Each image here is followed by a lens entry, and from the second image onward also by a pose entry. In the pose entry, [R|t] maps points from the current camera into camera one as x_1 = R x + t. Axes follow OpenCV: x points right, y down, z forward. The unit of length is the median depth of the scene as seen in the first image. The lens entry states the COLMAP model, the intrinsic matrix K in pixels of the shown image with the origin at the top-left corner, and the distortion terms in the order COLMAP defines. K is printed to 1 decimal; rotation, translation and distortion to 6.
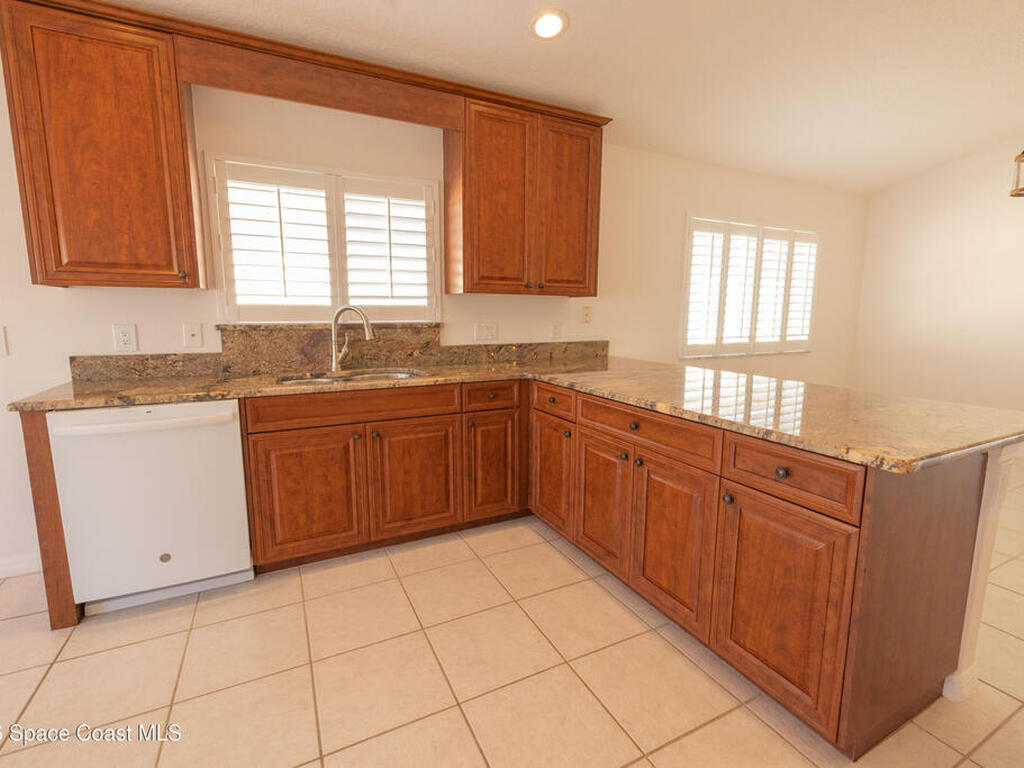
lens RADIAL K [[479.7, 0, 512.3], [0, 479.7, 378.4], [0, 0, 1]] dist [0.003156, -0.000076]
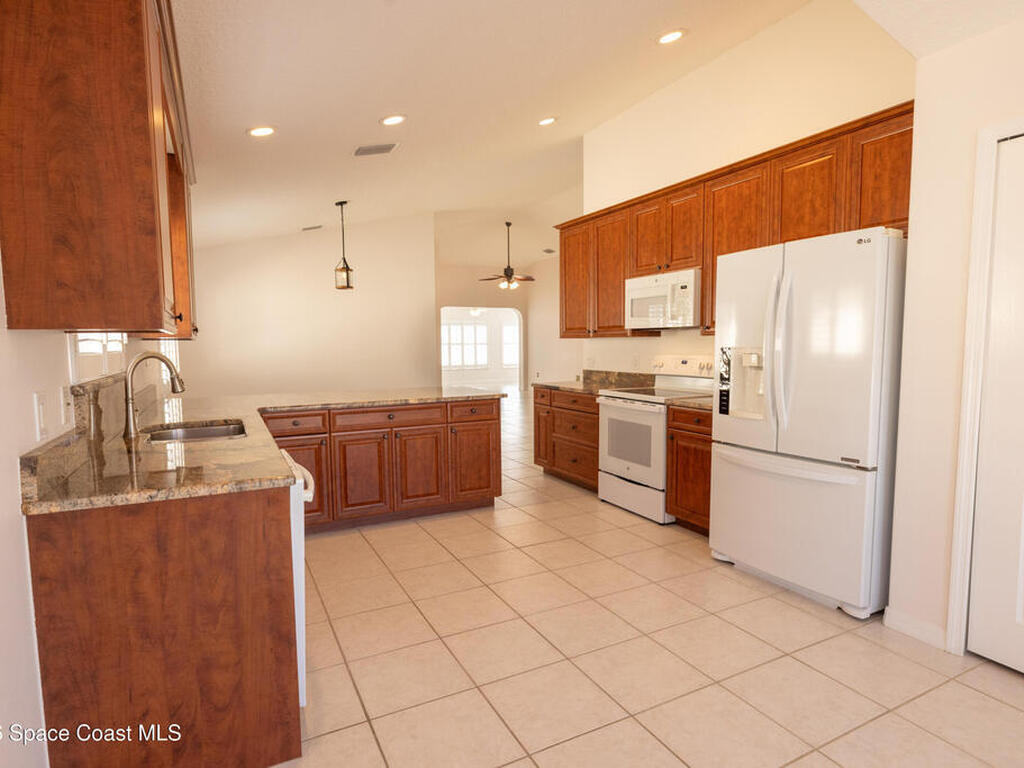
lens RADIAL K [[551.7, 0, 512.0], [0, 551.7, 384.0], [0, 0, 1]] dist [-0.019263, -0.000141]
pose [[0.000846, -0.076010, 0.997107, -1.346829], [0.146682, 0.986331, 0.075064, -0.081351], [-0.989183, 0.146194, 0.011984, 0.401416]]
